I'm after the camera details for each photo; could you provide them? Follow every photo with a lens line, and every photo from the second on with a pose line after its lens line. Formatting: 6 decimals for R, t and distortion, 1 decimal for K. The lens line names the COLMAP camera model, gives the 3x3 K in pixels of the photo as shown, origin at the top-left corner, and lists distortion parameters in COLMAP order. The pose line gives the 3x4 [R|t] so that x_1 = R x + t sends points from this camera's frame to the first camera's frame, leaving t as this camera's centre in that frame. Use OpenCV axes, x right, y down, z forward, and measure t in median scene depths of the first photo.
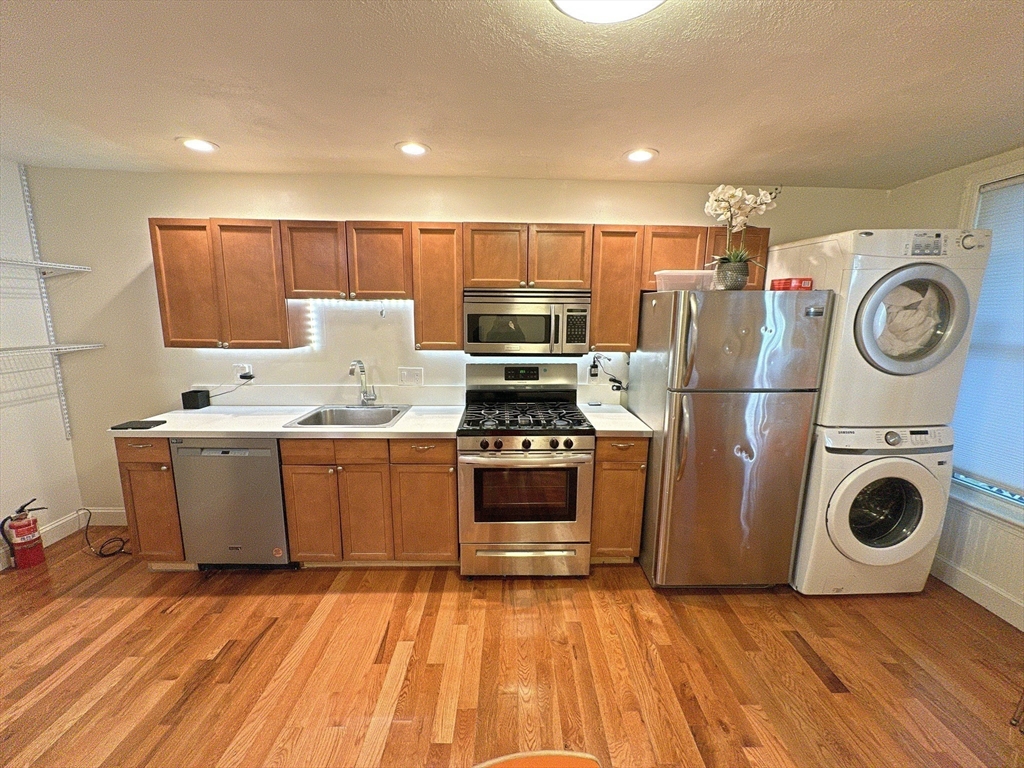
lens RADIAL K [[408.9, 0, 512.0], [0, 408.9, 384.0], [0, 0, 1]] dist [-0.001791, 0.000031]
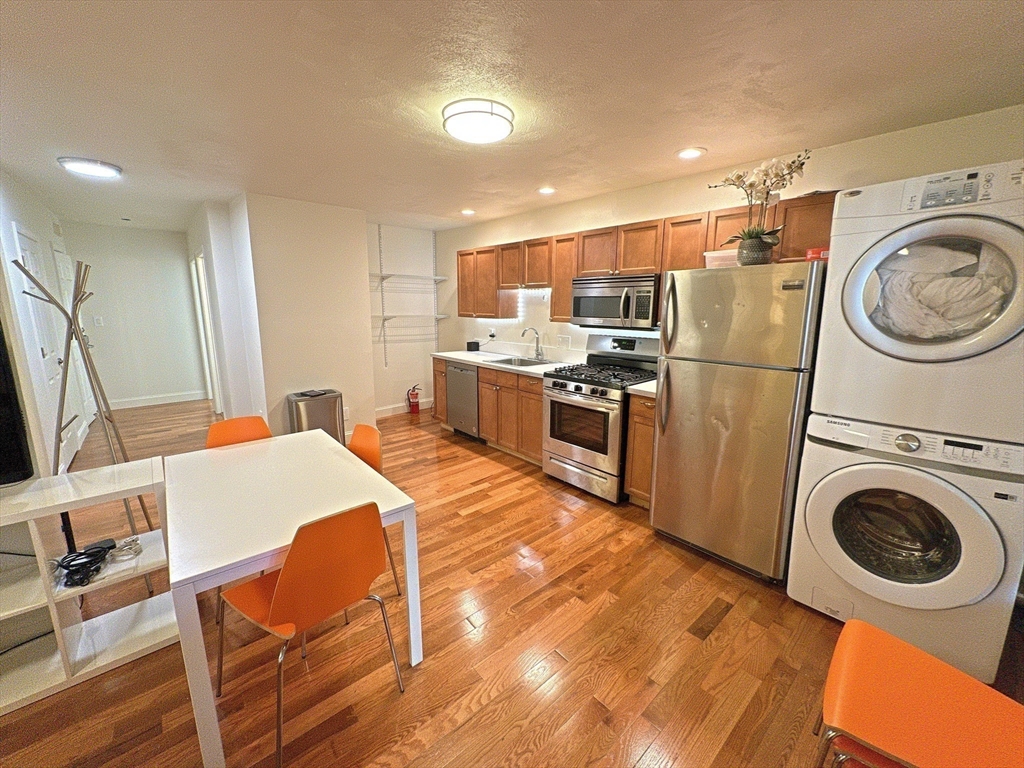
lens RADIAL K [[408.9, 0, 512.0], [0, 408.9, 384.0], [0, 0, 1]] dist [-0.001791, 0.000031]
pose [[0.646764, 0.141503, -0.749449, 0.877583], [-0.130957, 0.988648, 0.073653, 0.054618], [0.751363, 0.050510, 0.657953, -0.085186]]
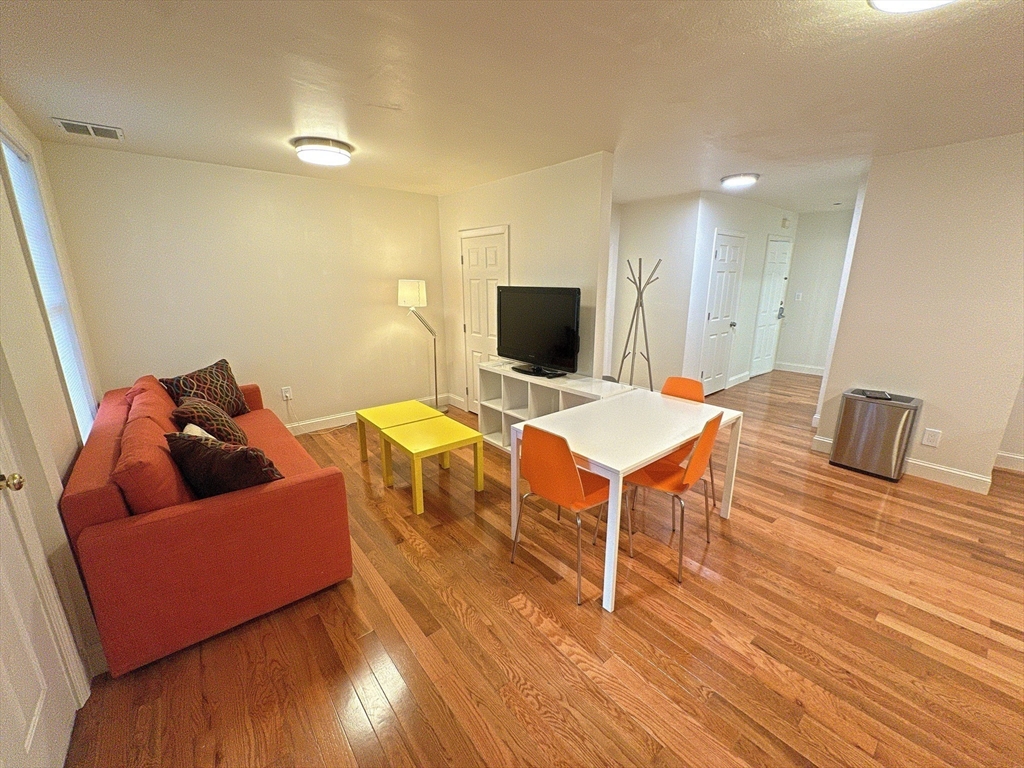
lens RADIAL K [[408.9, 0, 512.0], [0, 408.9, 384.0], [0, 0, 1]] dist [-0.001791, 0.000031]
pose [[-0.776125, 0.151736, -0.612050, 0.875388], [-0.110605, 0.922811, 0.369033, -0.079257], [0.620803, 0.354112, -0.699435, 0.592698]]
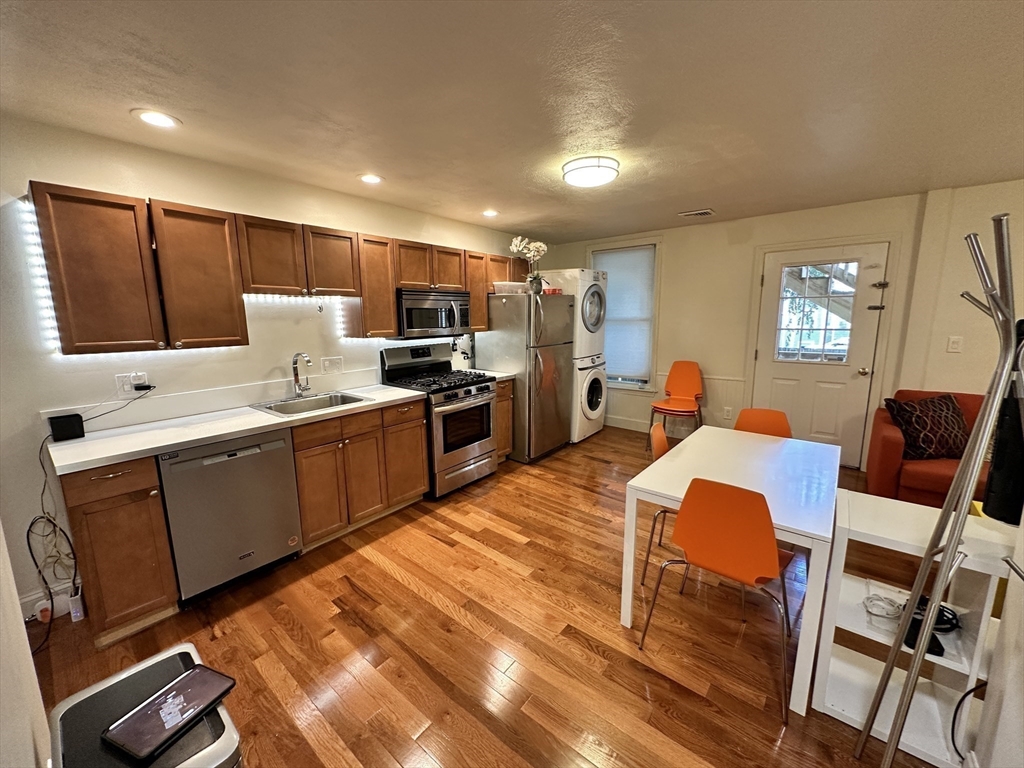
lens RADIAL K [[408.6, 0, 512.5], [0, 408.6, 383.8], [0, 0, 1]] dist [-0.001760, 0.000149]
pose [[0.637743, -0.146519, 0.756185, -0.944604], [0.150256, 0.986545, 0.064432, 0.039797], [-0.755452, 0.072530, 0.651177, -0.113885]]
